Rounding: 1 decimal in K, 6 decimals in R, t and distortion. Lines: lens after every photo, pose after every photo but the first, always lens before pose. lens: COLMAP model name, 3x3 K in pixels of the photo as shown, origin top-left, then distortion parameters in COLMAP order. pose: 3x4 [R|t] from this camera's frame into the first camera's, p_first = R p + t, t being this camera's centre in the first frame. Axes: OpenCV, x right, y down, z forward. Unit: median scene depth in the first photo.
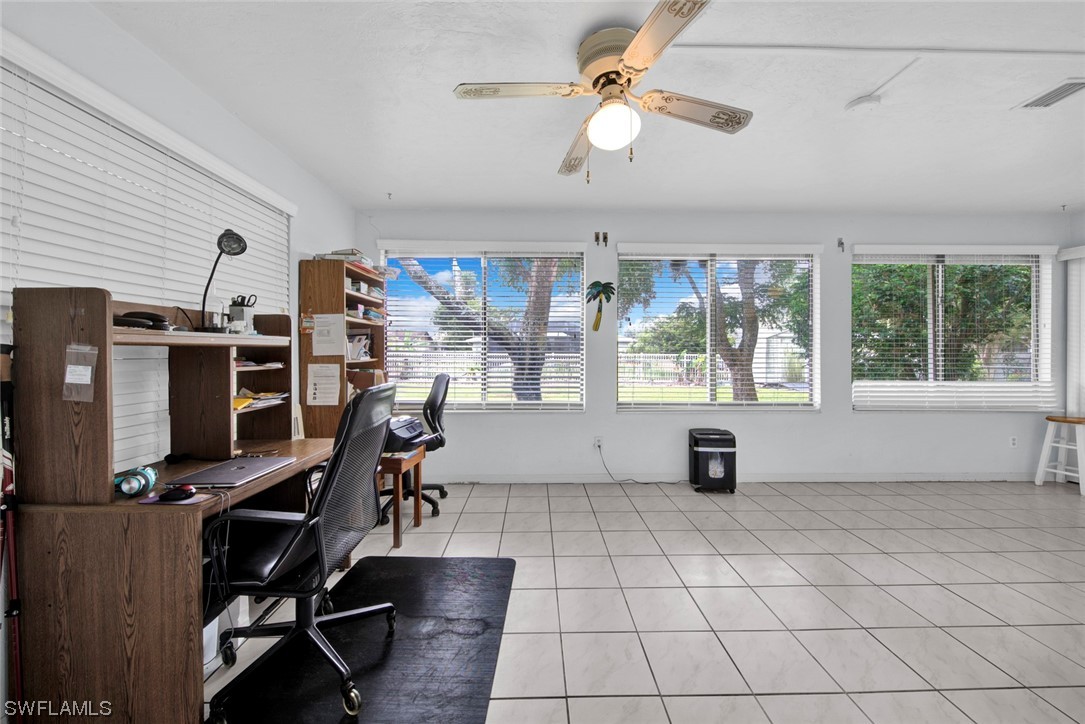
lens RADIAL K [[425.1, 0, 537.6], [0, 425.1, 351.7], [0, 0, 1]] dist [0.000607, 0.000014]
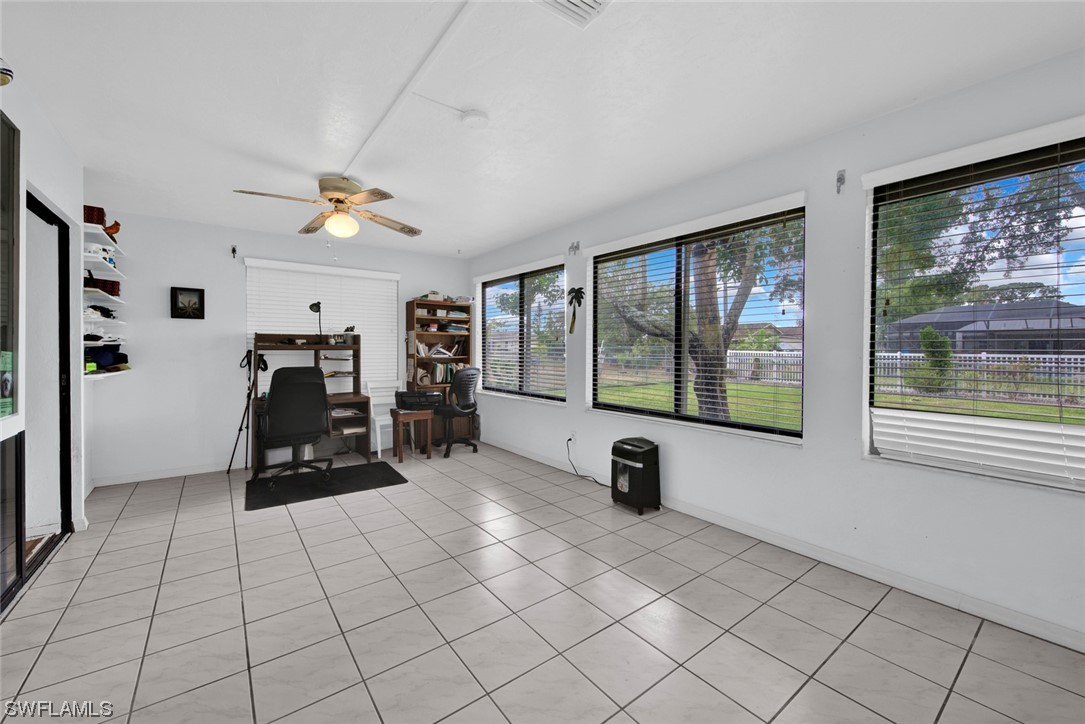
lens RADIAL K [[427.4, 0, 562.1], [0, 427.4, 353.7], [0, 0, 1]] dist [0.001333, 0.000131]
pose [[0.603957, 0.011637, -0.796932, 1.028384], [-0.000364, 0.999897, 0.014325, -0.013976], [0.797017, -0.008361, 0.603899, 0.325165]]
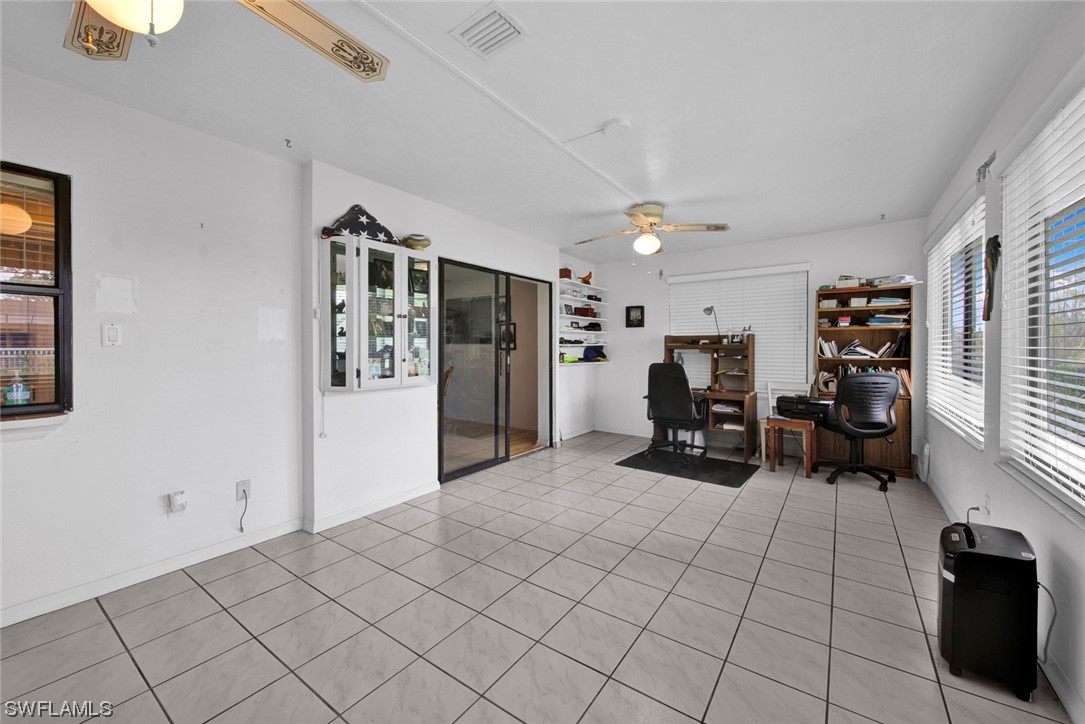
lens RADIAL K [[425.1, 0, 537.6], [0, 425.1, 351.7], [0, 0, 1]] dist [0.000607, 0.000014]
pose [[-0.603771, 0.009145, -0.797105, 1.040393], [0.004262, 0.999957, 0.008243, -0.012363], [0.797146, 0.001580, -0.603784, 0.875327]]
